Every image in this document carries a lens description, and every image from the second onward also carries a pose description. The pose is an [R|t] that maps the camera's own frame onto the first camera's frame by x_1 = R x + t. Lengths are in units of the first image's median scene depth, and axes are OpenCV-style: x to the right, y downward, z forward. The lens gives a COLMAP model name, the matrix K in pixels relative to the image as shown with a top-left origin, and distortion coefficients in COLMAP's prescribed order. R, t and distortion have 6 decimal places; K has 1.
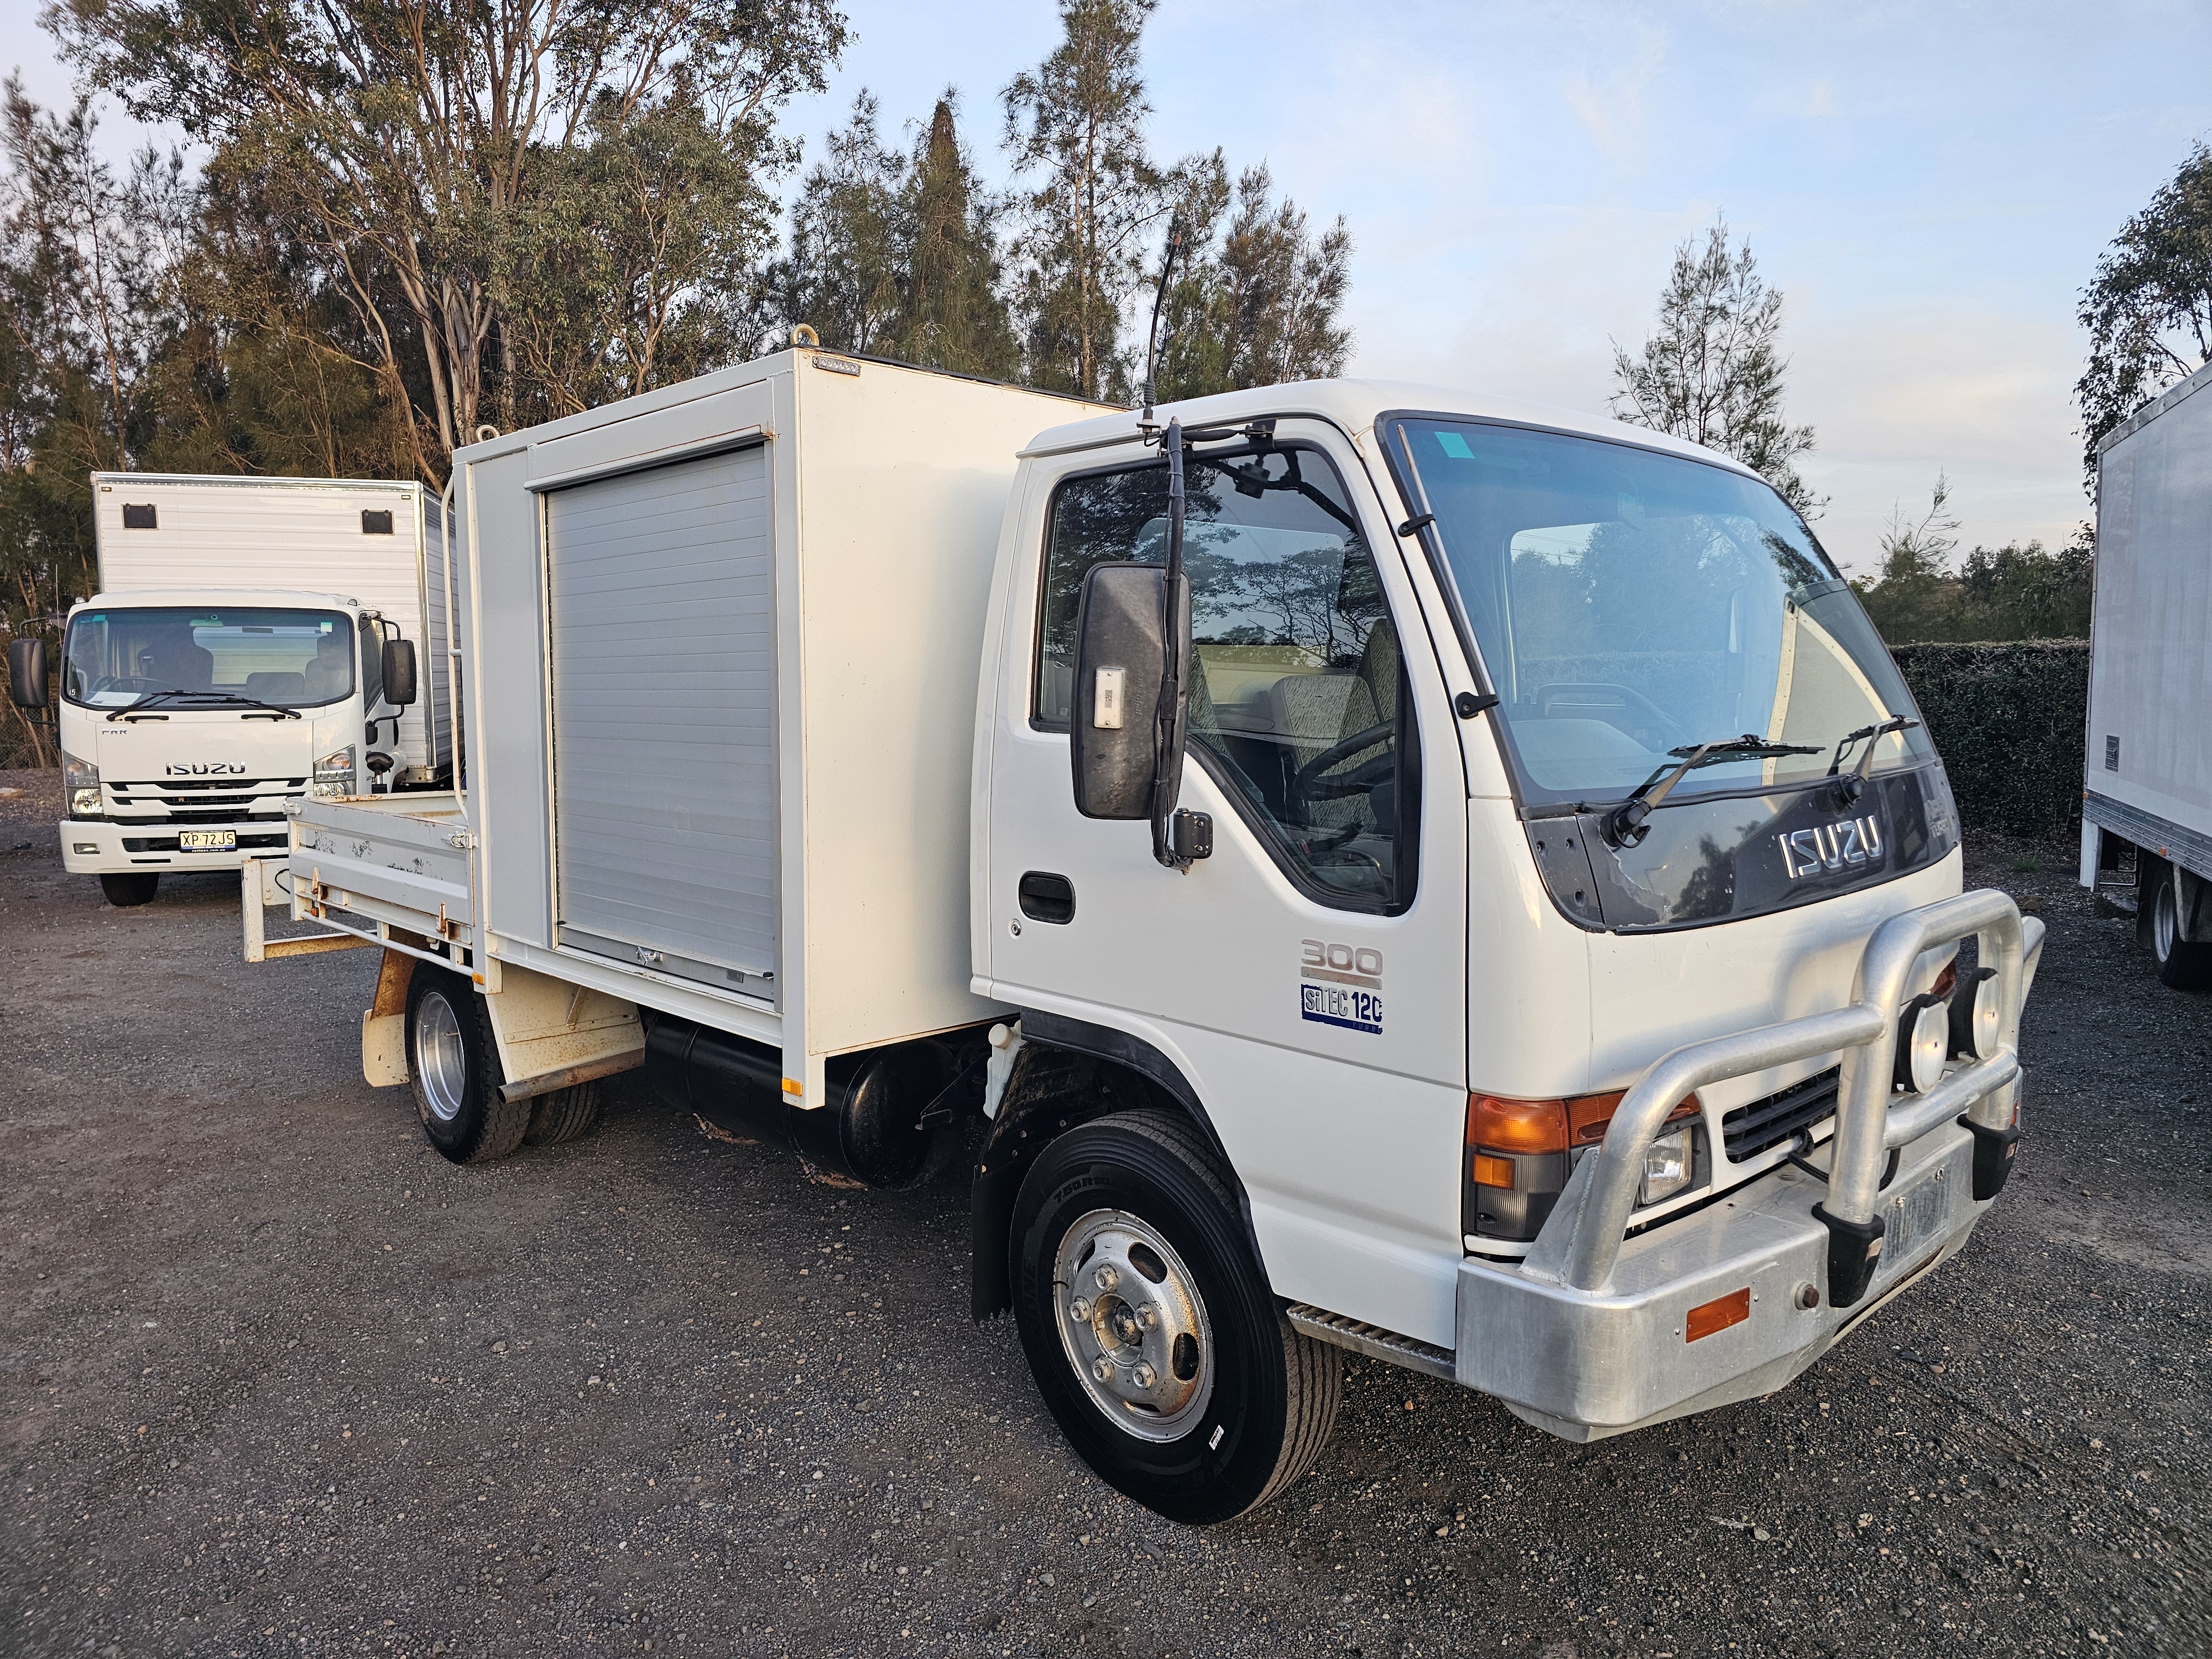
lens RADIAL K [[1490.3, 0, 1091.1], [0, 1490.3, 777.7], [0, 0, 1]] dist [0.037098, -0.027144]
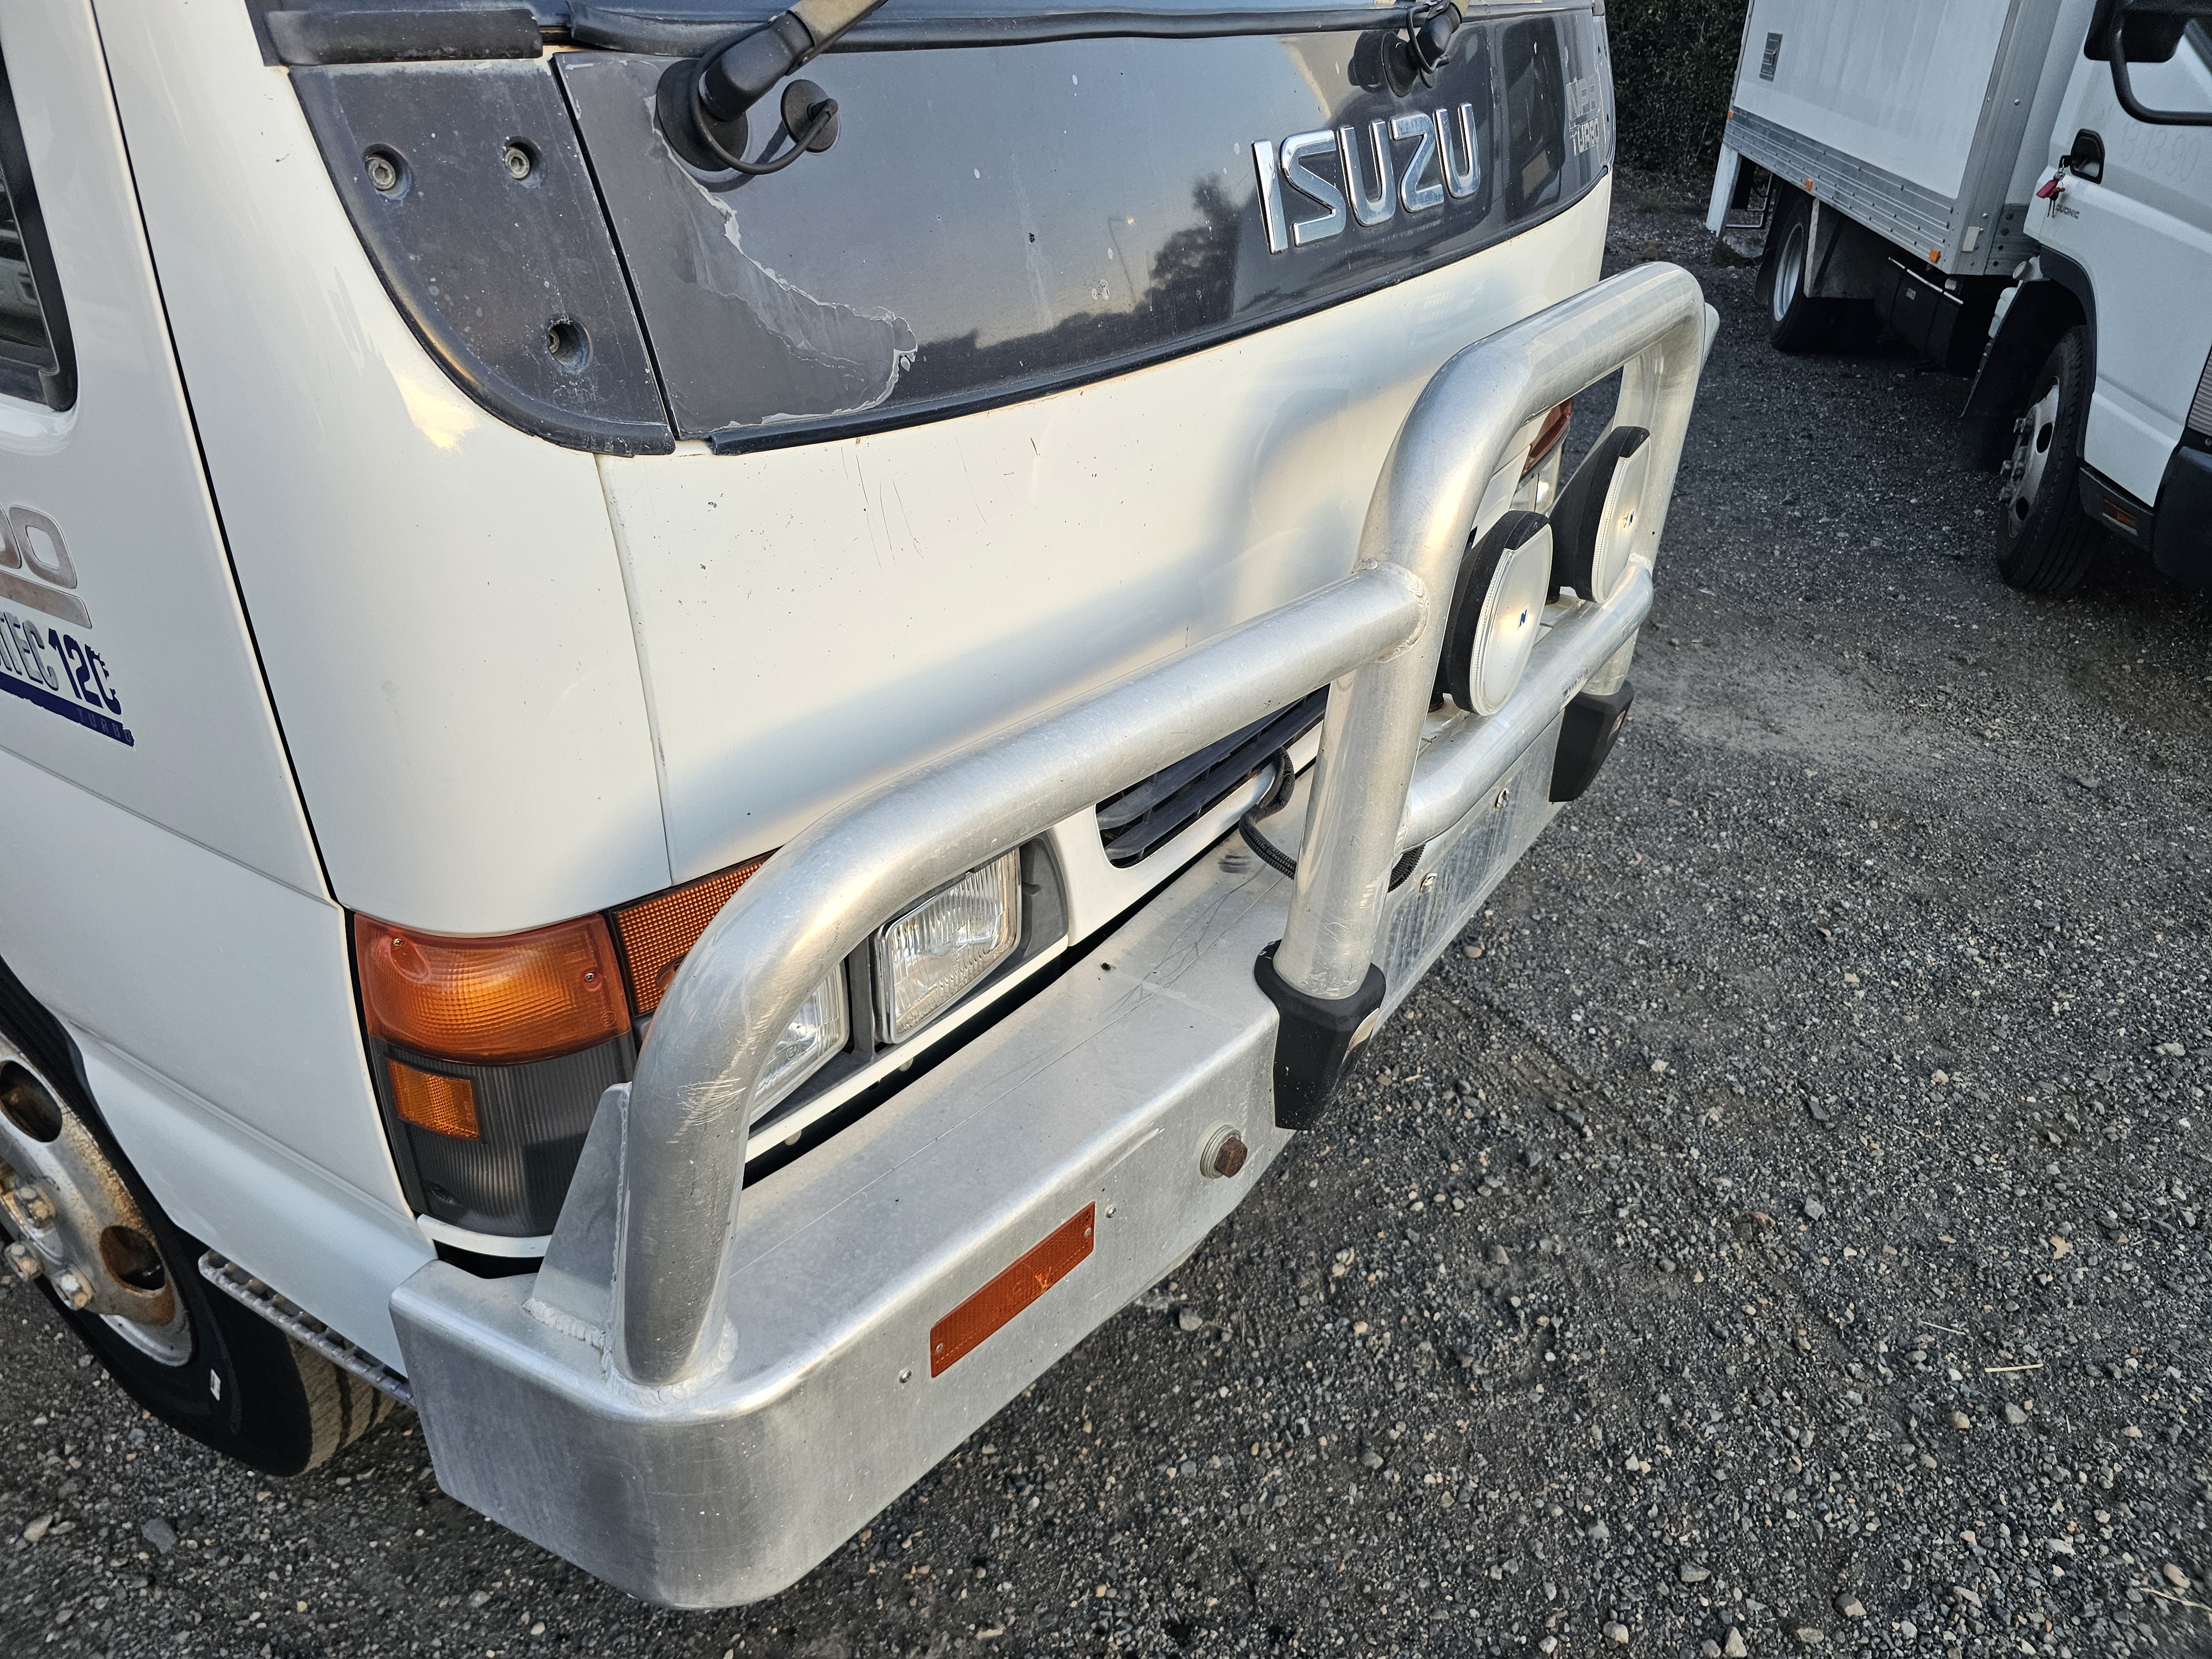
lens RADIAL K [[1490.3, 0, 1103.7], [0, 1490.3, 821.9], [0, 0, 1]] dist [0.037098, -0.027144]
pose [[0.971644, -0.101400, 0.213602, 0.290872], [0.000370, 0.904028, 0.427473, 0.028722], [-0.236448, -0.415272, 0.878431, 0.527371]]
